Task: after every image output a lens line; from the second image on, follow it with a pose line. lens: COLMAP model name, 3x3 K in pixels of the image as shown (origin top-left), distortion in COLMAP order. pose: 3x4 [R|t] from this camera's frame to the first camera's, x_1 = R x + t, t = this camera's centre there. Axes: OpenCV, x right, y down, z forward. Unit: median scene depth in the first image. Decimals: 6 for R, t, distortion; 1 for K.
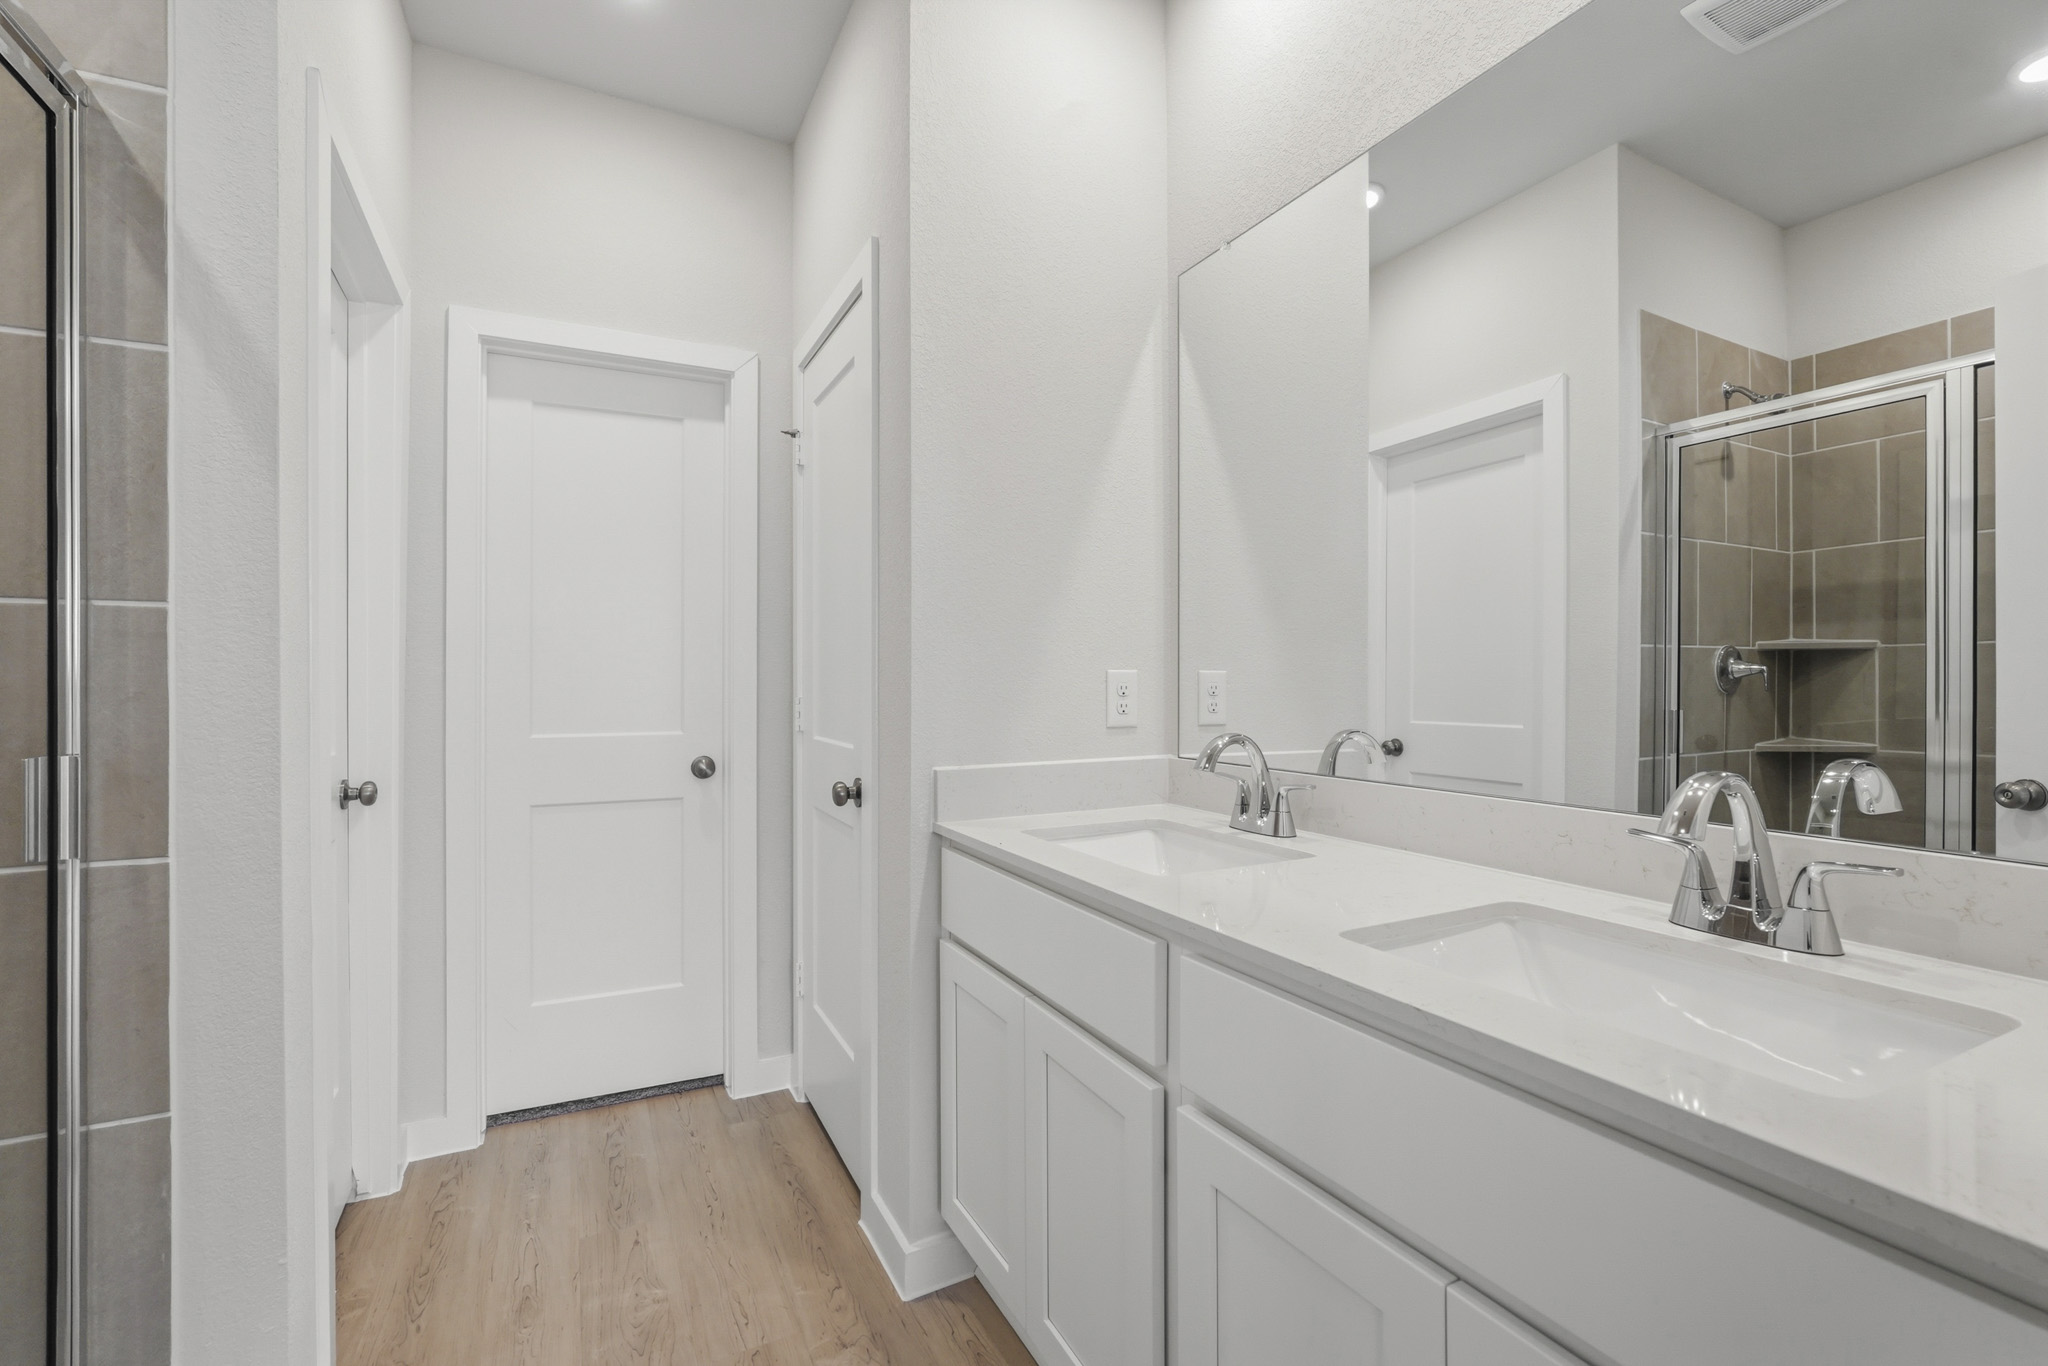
lens RADIAL K [[895.3, 0, 1024.3], [0, 895.3, 679.1], [0, 0, 1]] dist [-0.000645, -0.000083]
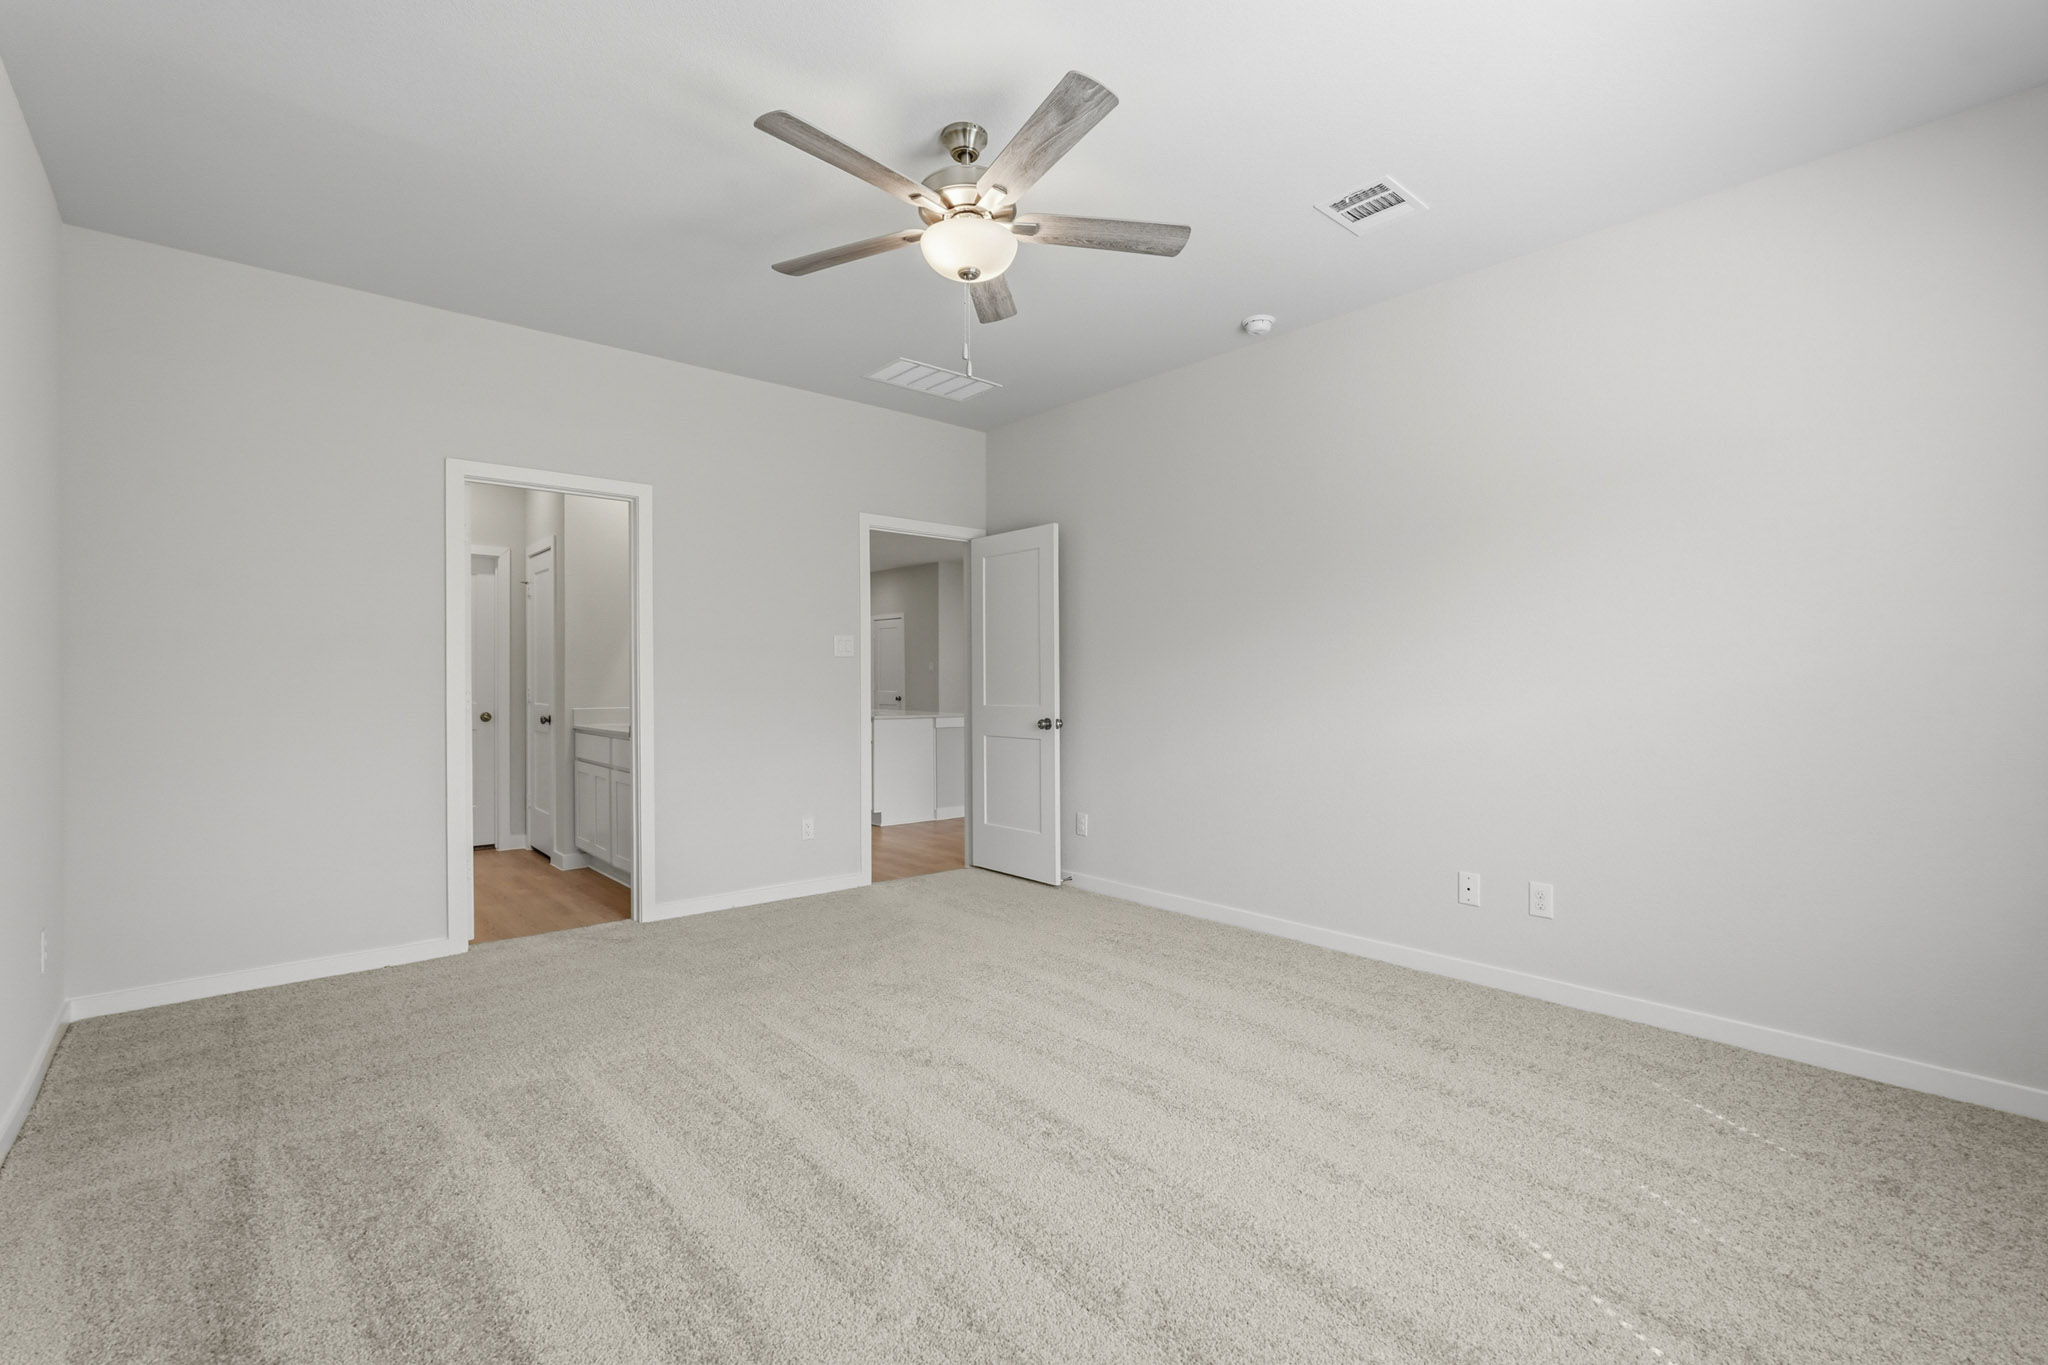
lens RADIAL K [[895.3, 0, 1017.8], [0, 895.3, 679.2], [0, 0, 1]] dist [-0.000645, -0.000083]
pose [[0.971473, -0.003125, 0.237131, 0.577591], [0.003509, 0.999993, -0.001197, 0.003892], [-0.237126, 0.001995, 0.971477, -2.097239]]
